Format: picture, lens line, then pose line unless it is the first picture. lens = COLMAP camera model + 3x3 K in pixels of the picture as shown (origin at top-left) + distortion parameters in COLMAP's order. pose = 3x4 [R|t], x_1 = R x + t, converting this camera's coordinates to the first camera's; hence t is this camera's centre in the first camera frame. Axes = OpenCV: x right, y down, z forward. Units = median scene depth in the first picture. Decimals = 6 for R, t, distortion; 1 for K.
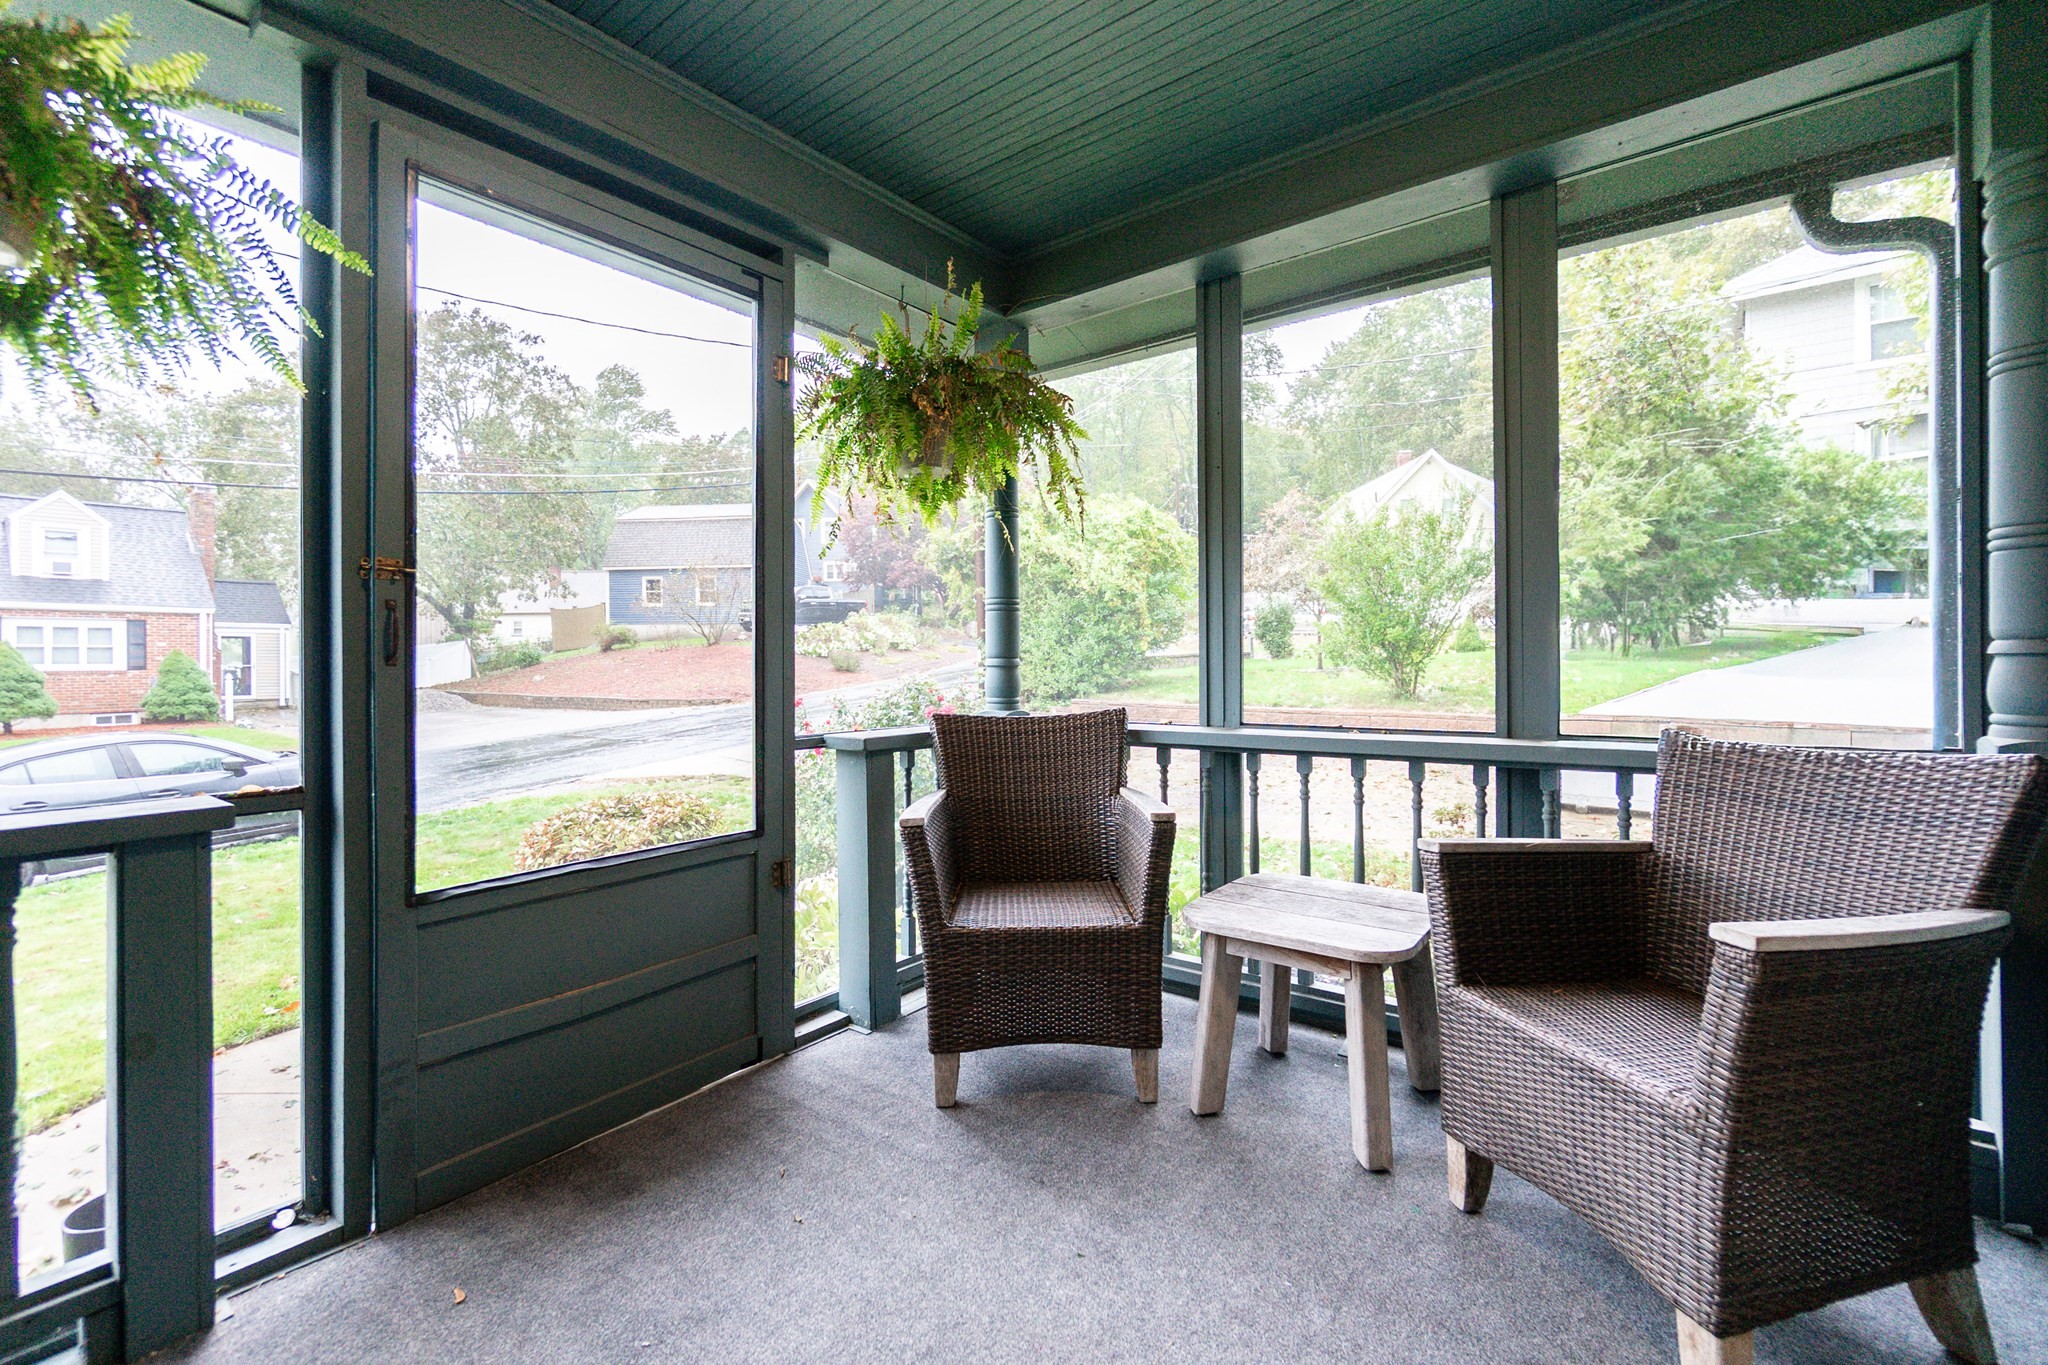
lens RADIAL K [[896.1, 0, 1012.7], [0, 896.1, 652.8], [0, 0, 1]] dist [-0.002555, -0.000121]
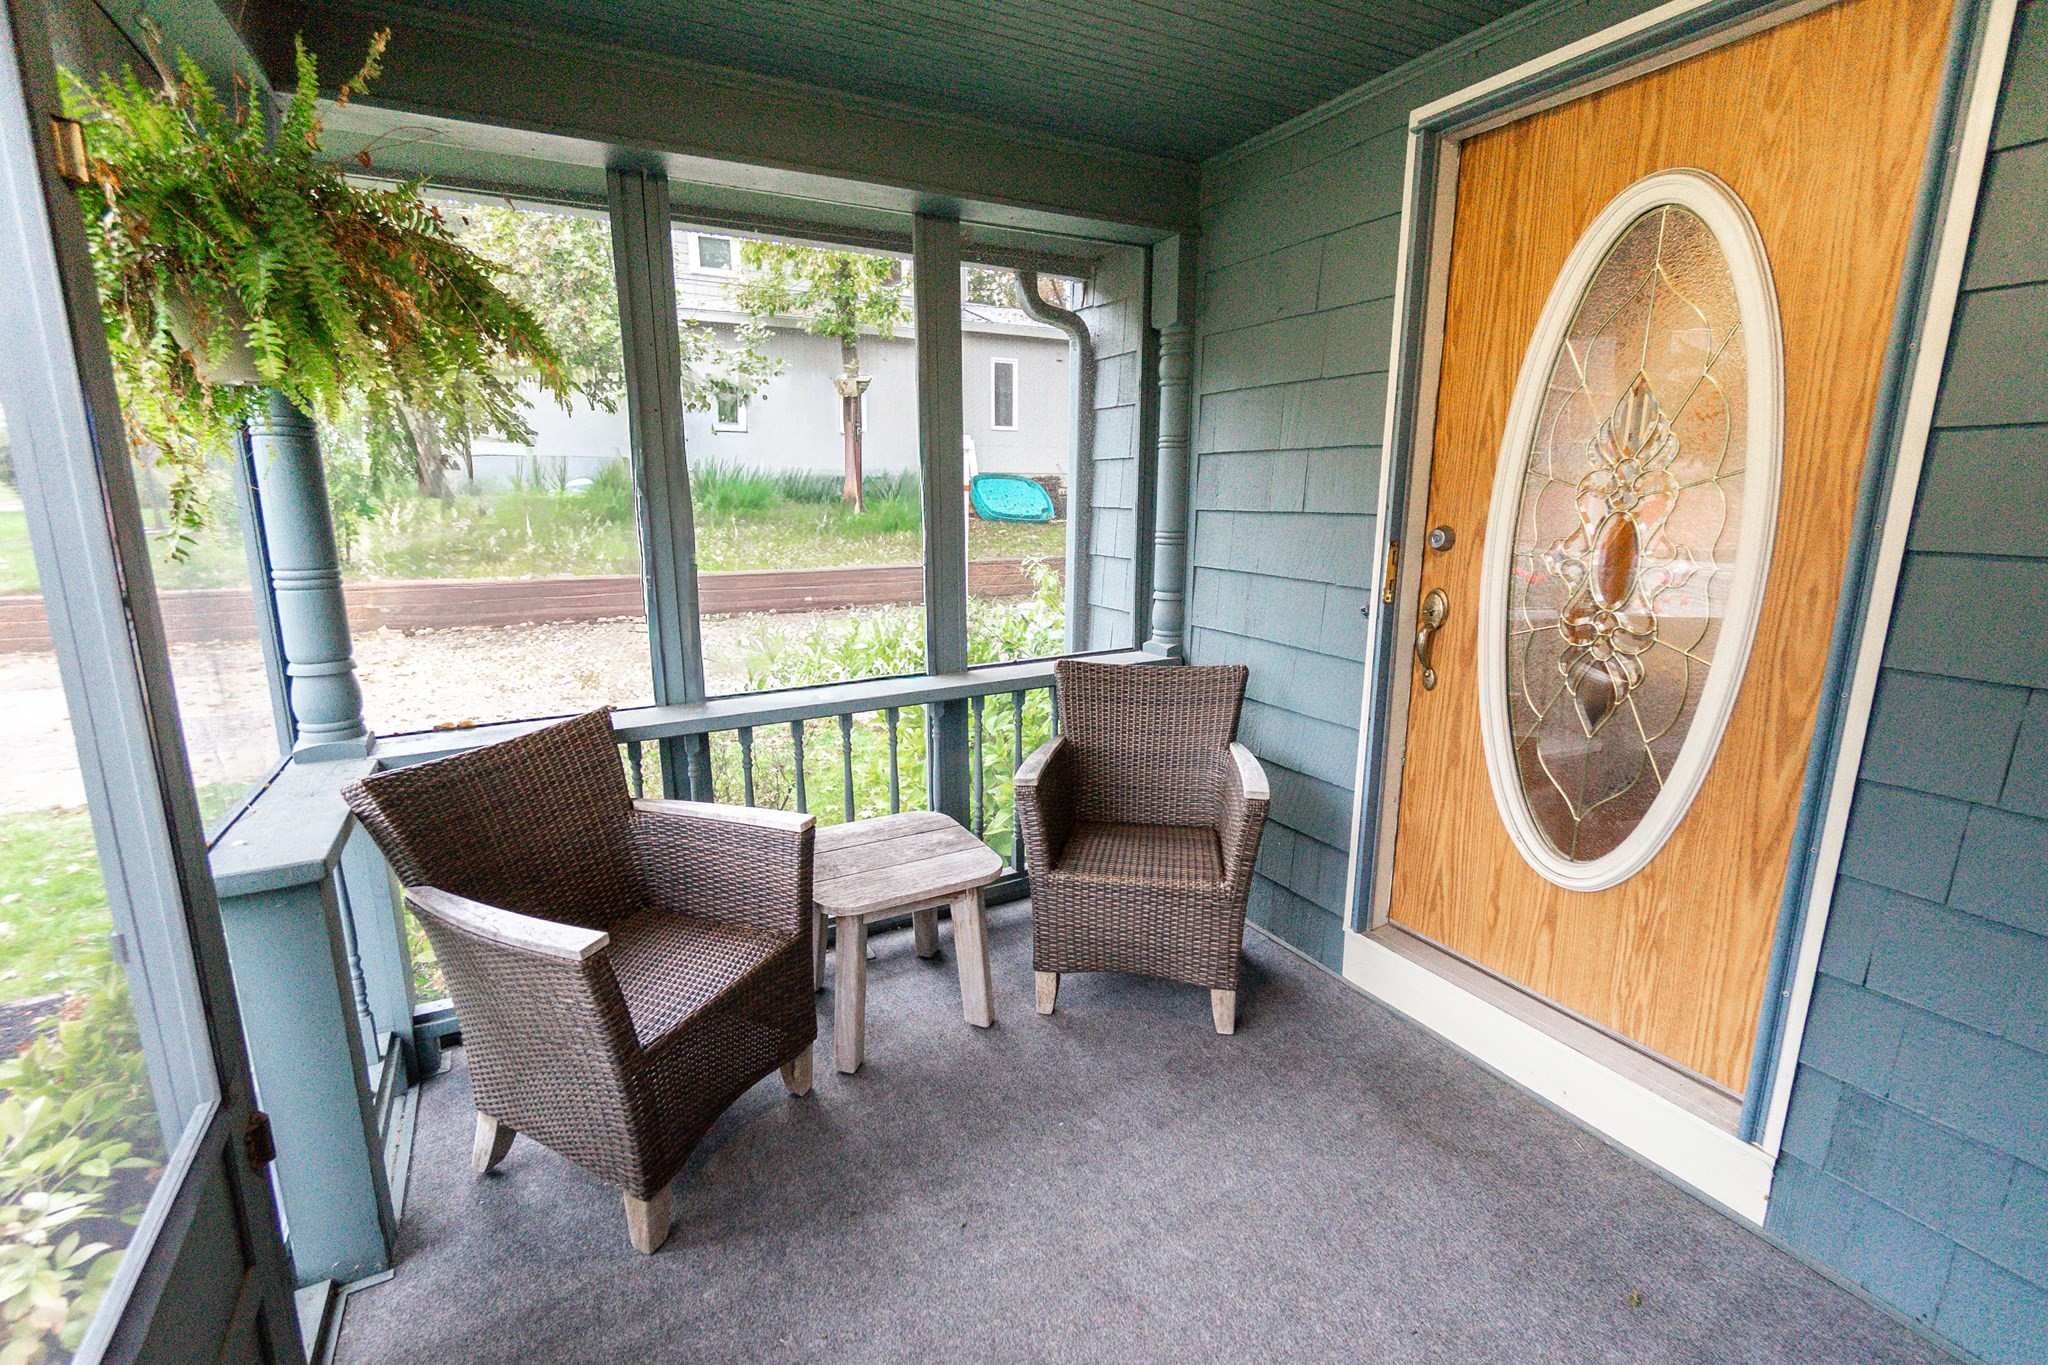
lens RADIAL K [[889.3, 0, 1028.1], [0, 889.3, 673.3], [0, 0, 1]] dist [-0.001112, -0.000060]
pose [[0.385639, -0.180163, 0.904889, -0.545566], [-0.012009, 0.979687, 0.200173, -0.161904], [-0.922571, -0.088062, 0.375642, 0.396277]]
